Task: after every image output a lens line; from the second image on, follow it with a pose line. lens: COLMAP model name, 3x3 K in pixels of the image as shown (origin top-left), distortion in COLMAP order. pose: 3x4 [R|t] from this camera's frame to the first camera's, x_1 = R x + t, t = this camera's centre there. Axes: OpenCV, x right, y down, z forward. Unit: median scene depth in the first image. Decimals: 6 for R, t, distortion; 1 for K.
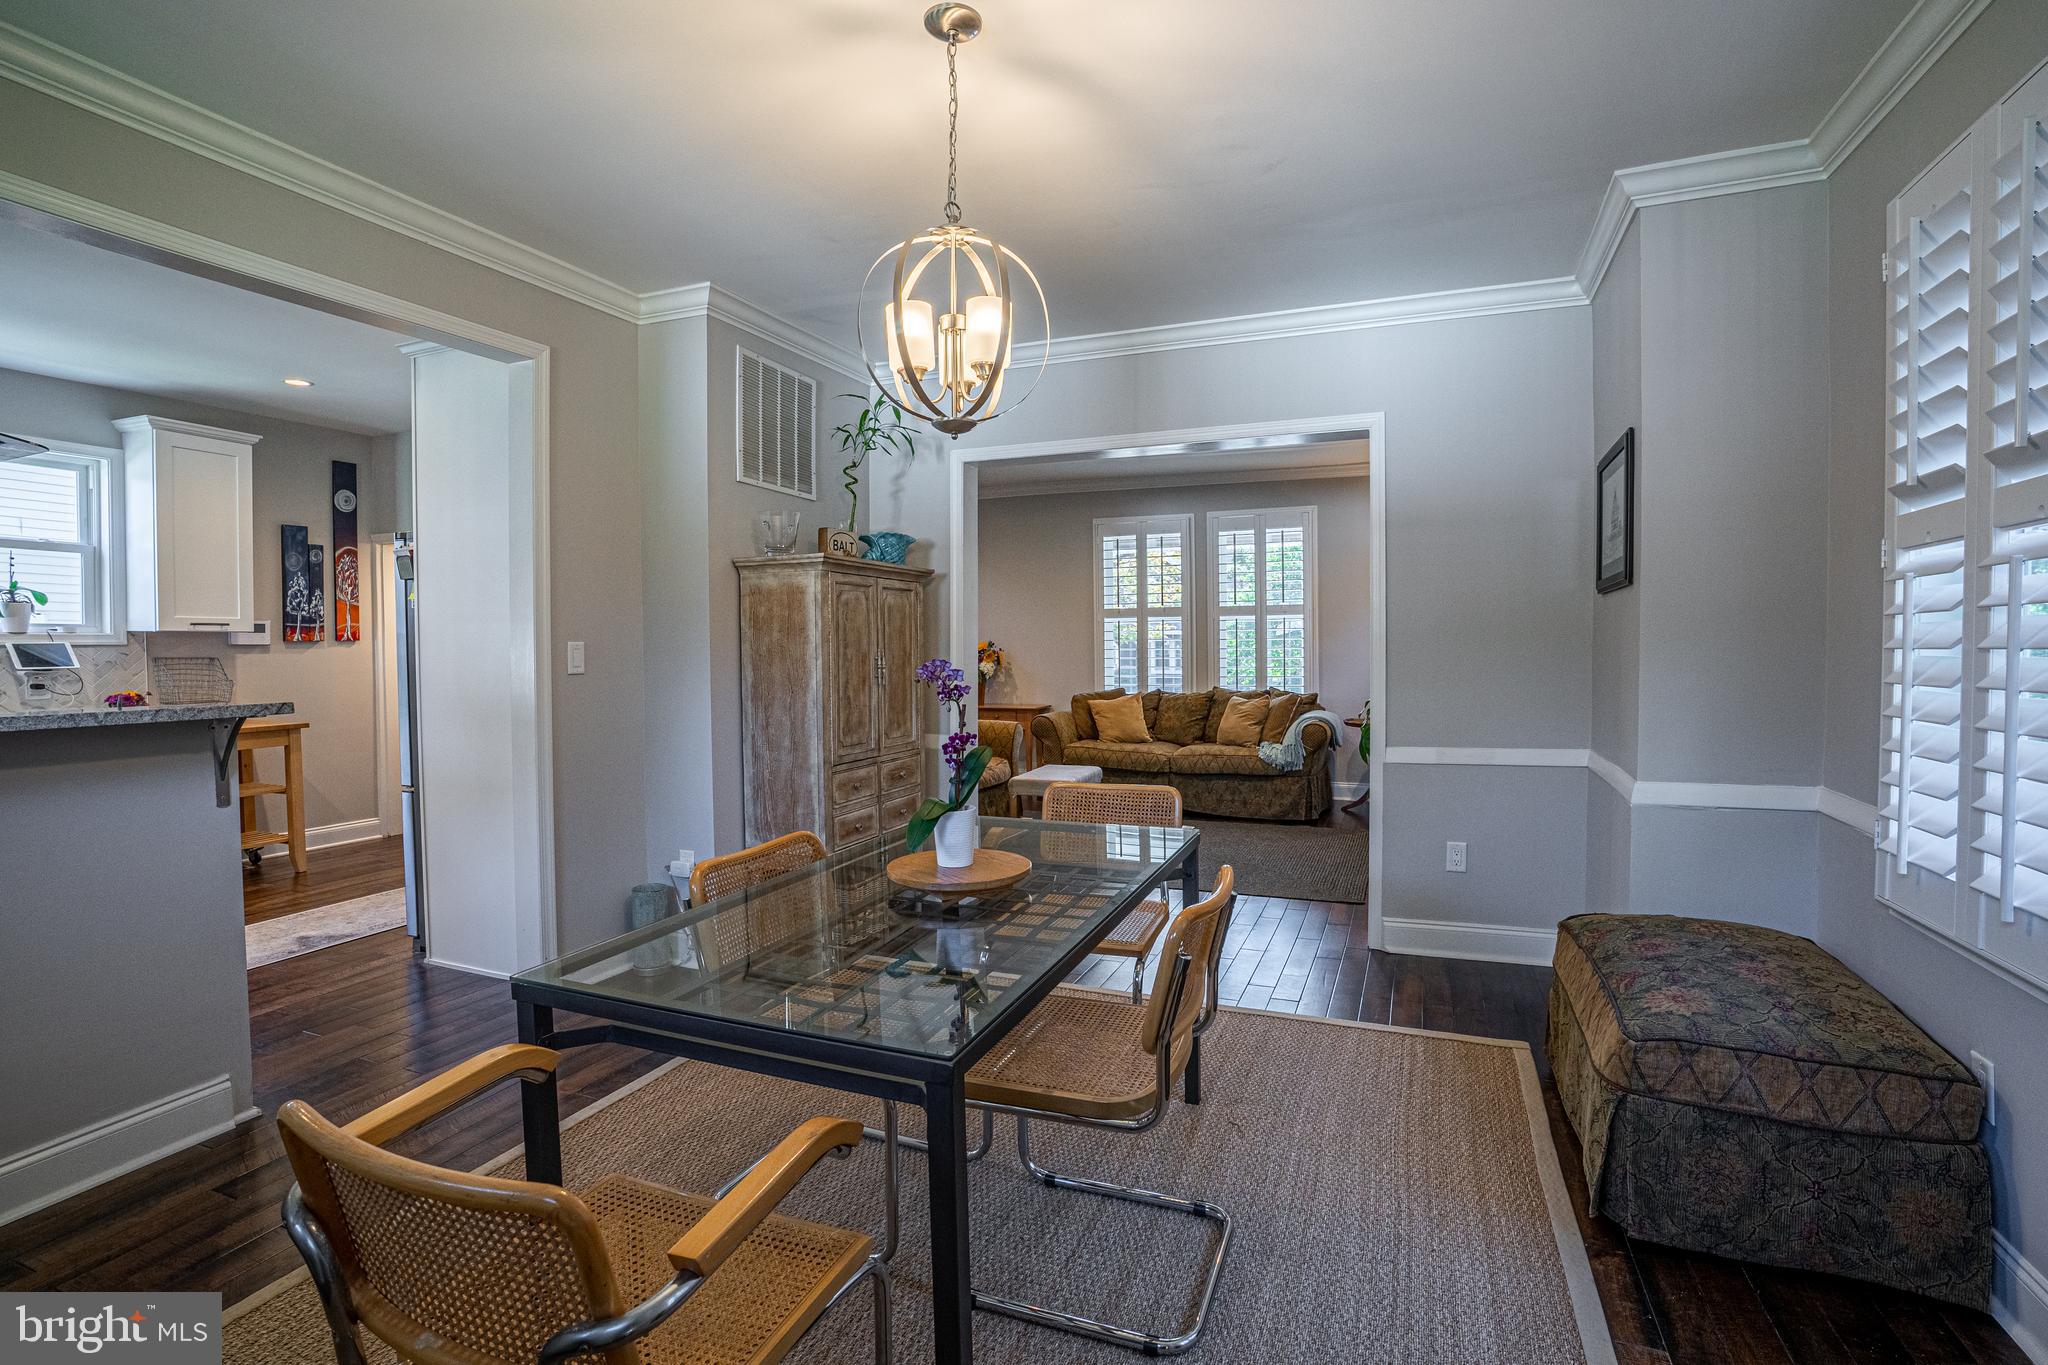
lens RADIAL K [[955.1, 0, 1035.7], [0, 955.1, 671.3], [0, 0, 1]] dist [-0.070571, 0.026627]
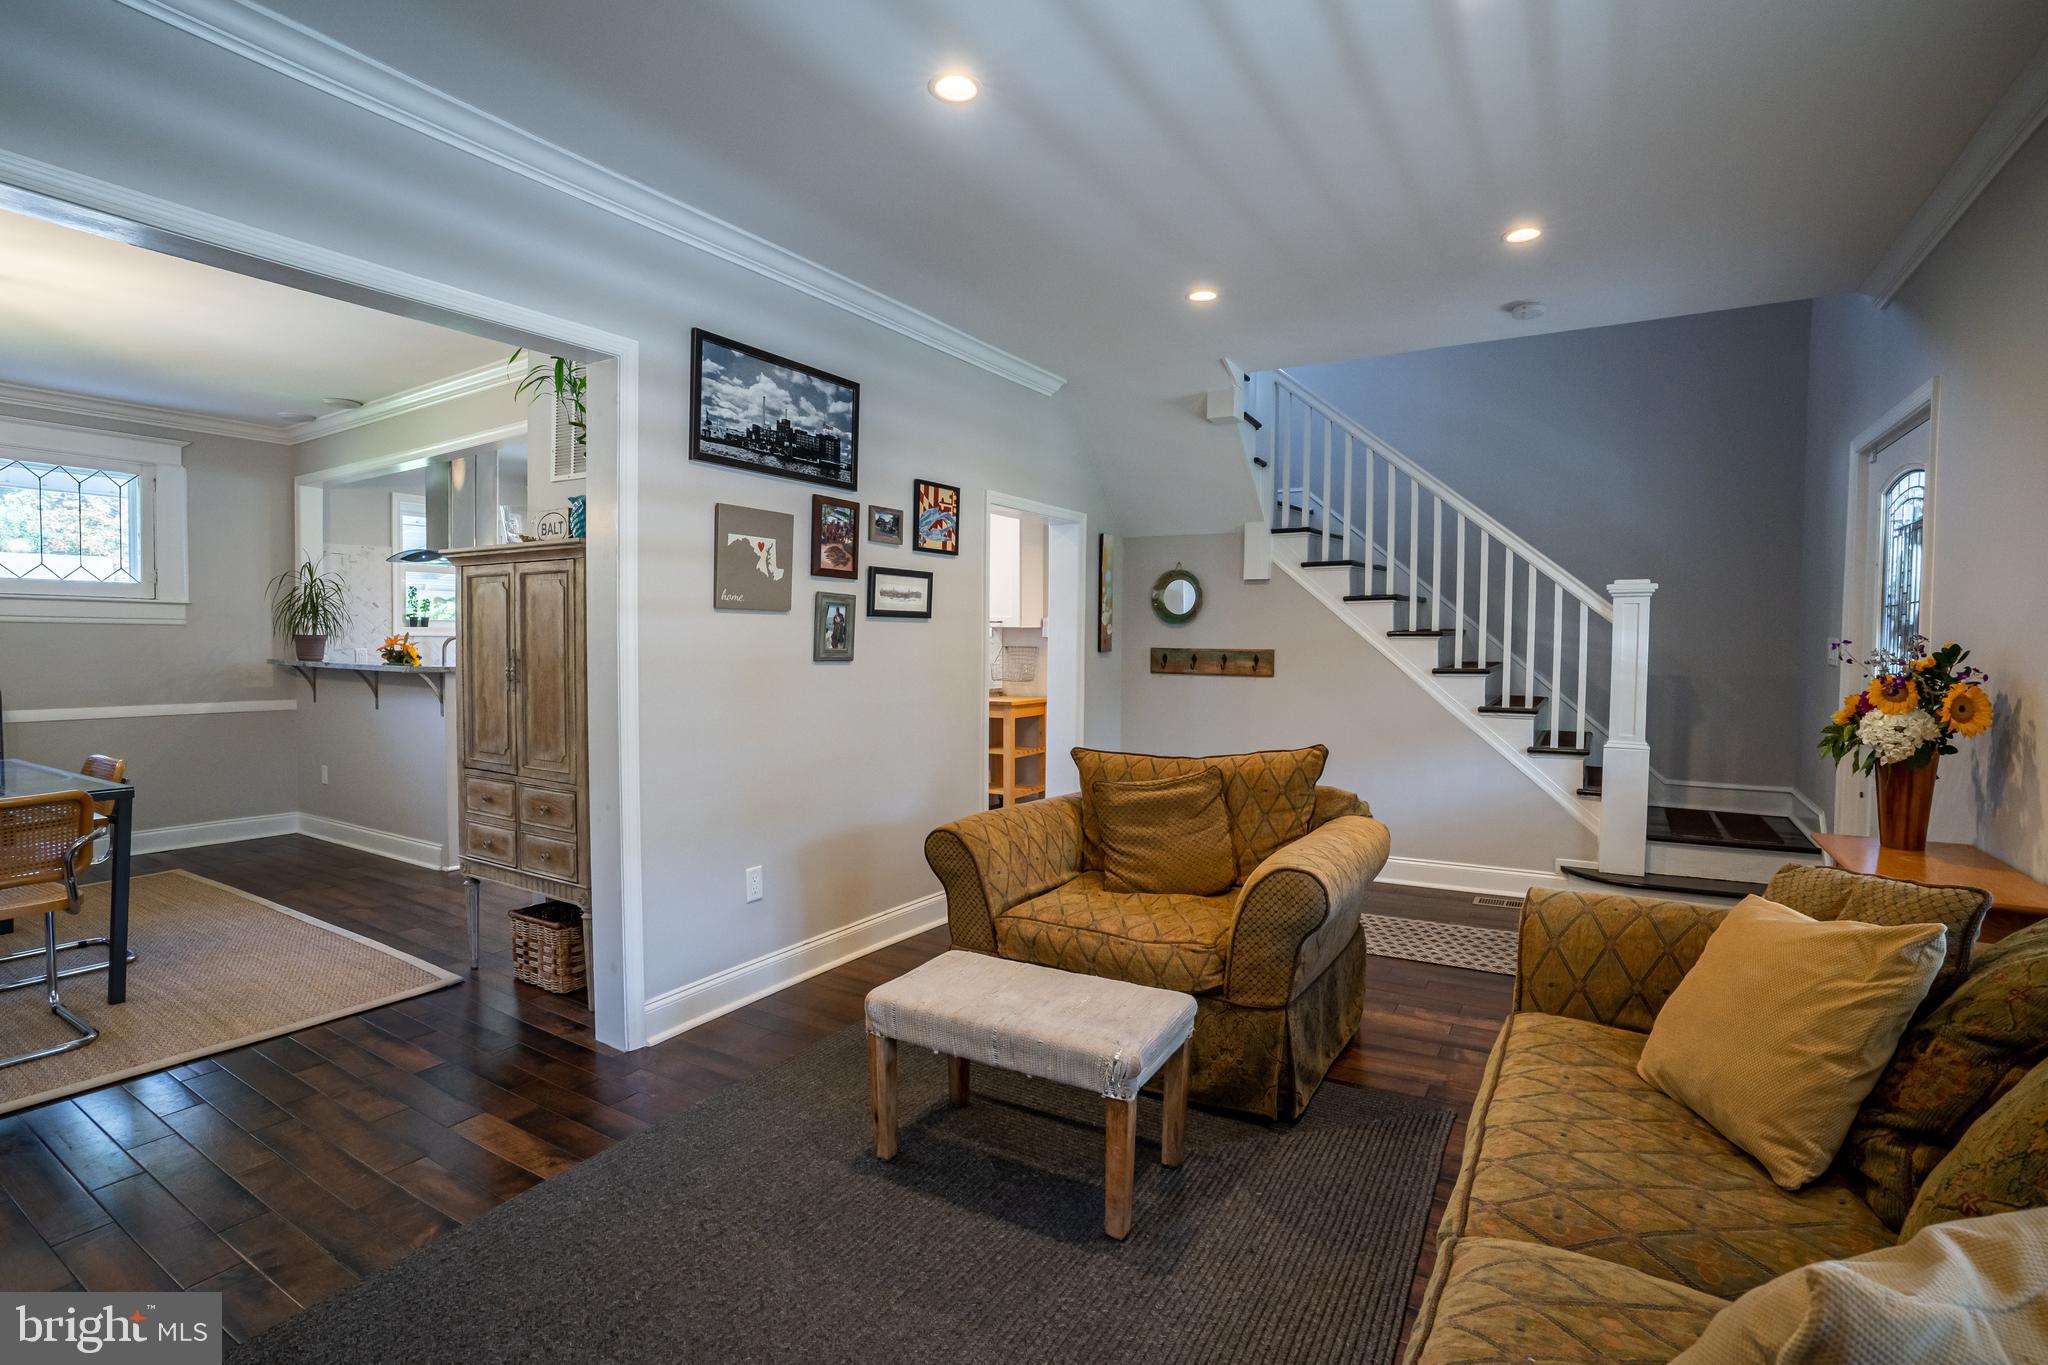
lens RADIAL K [[955.1, 0, 1035.7], [0, 955.1, 671.3], [0, 0, 1]] dist [-0.070571, 0.026627]
pose [[-0.162419, 0.041923, -0.985831, 0.594455], [-0.031755, 0.998357, 0.047688, -0.058582], [0.986211, 0.039050, -0.160821, 1.641685]]
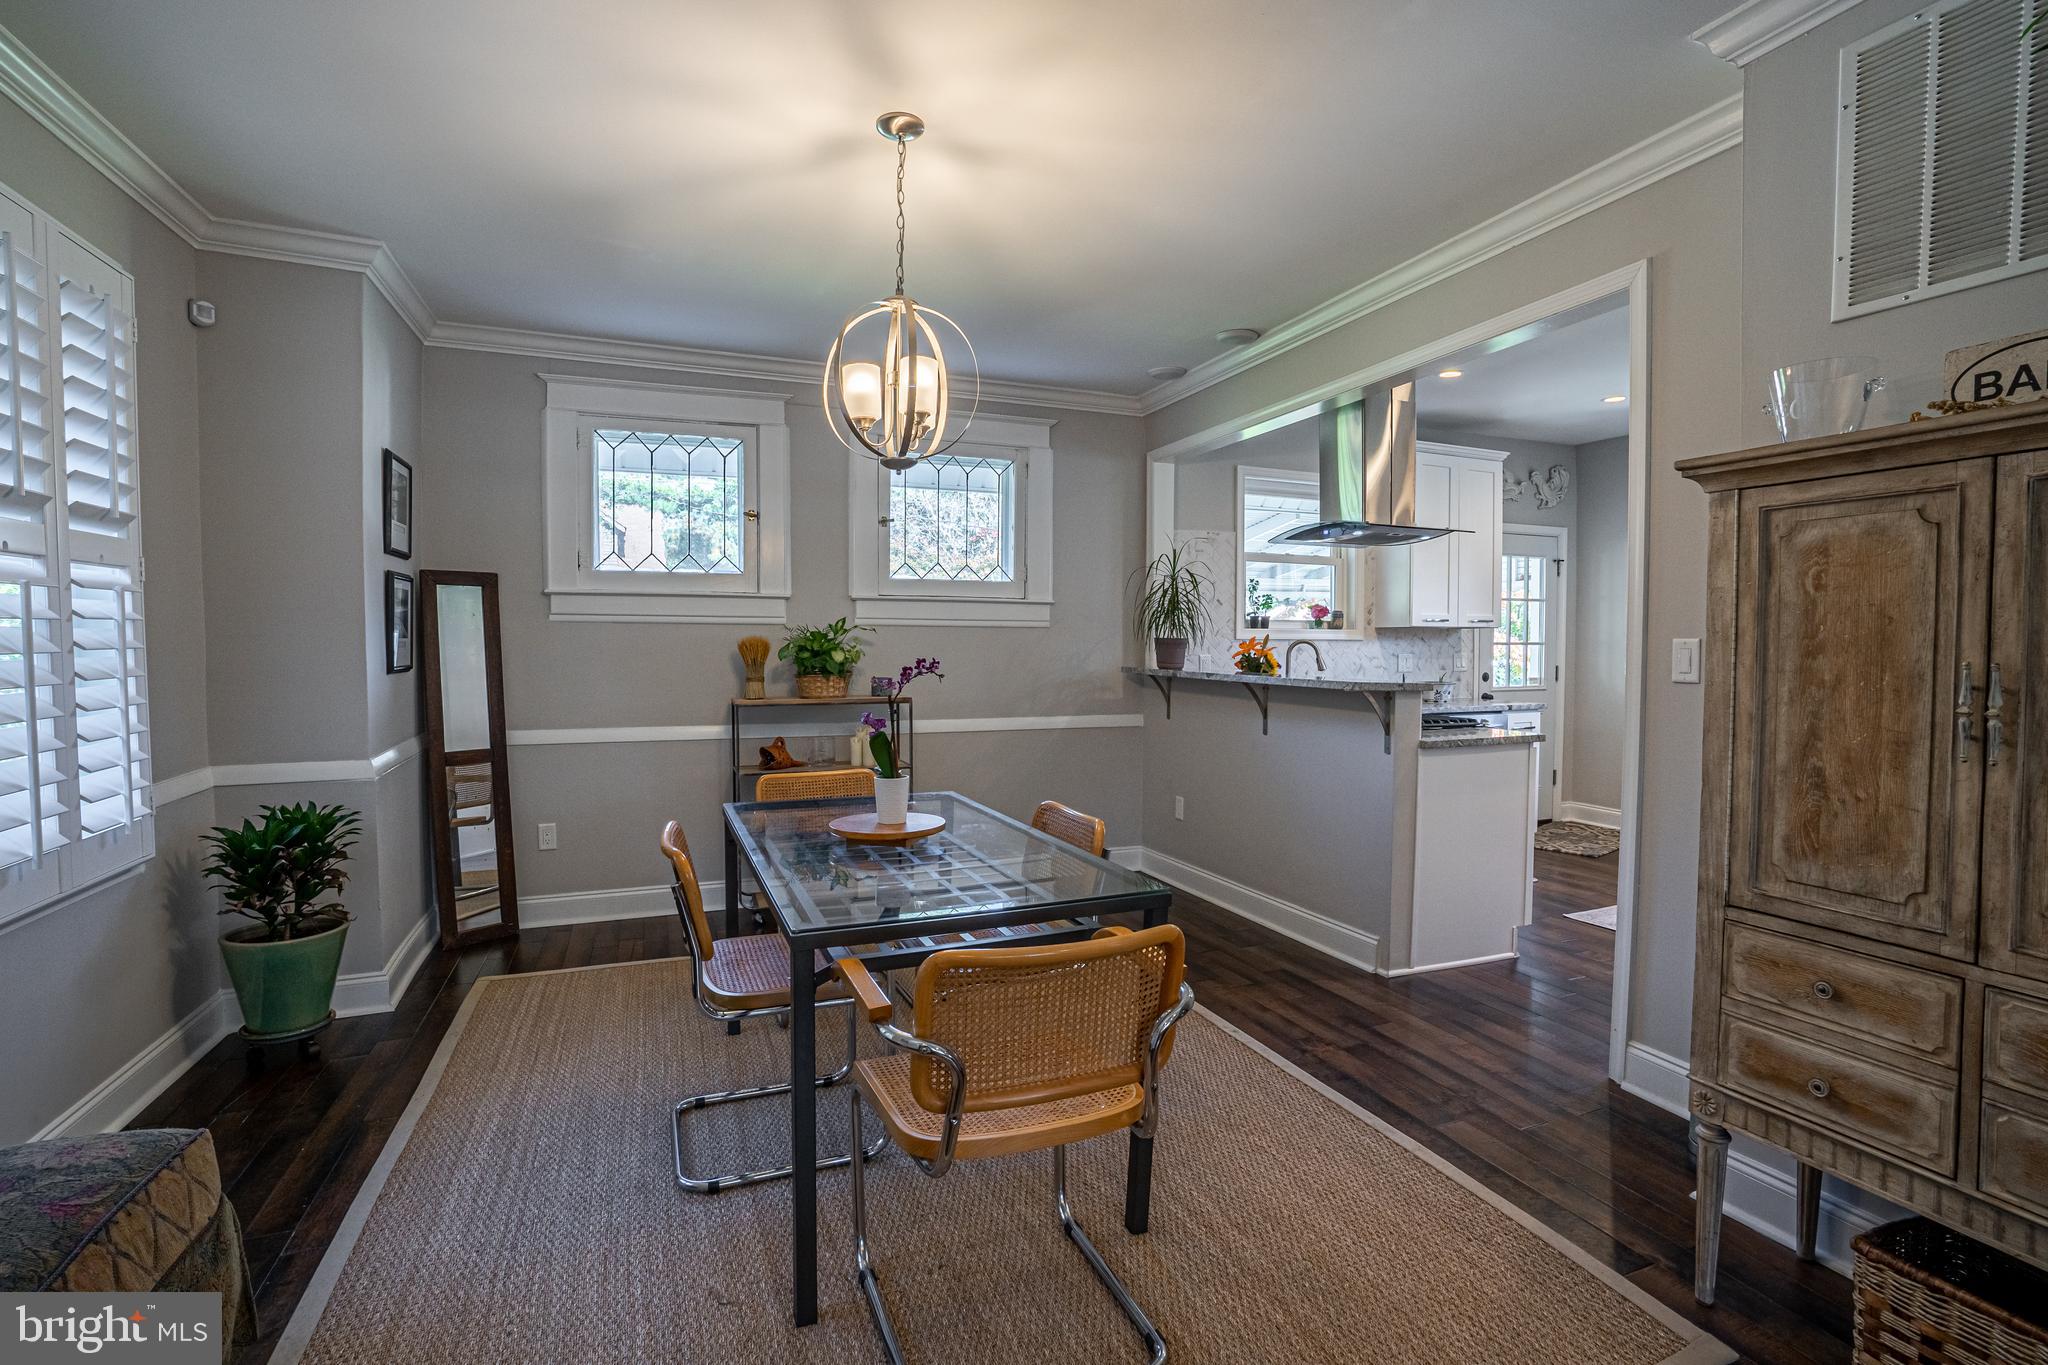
lens RADIAL K [[955.1, 0, 1035.7], [0, 955.1, 671.3], [0, 0, 1]] dist [-0.070571, 0.026627]
pose [[-0.716948, 0.030271, -0.696469, 0.329161], [-0.013510, 0.998266, 0.057296, -0.035272], [0.696996, 0.050488, -0.715296, 1.030854]]
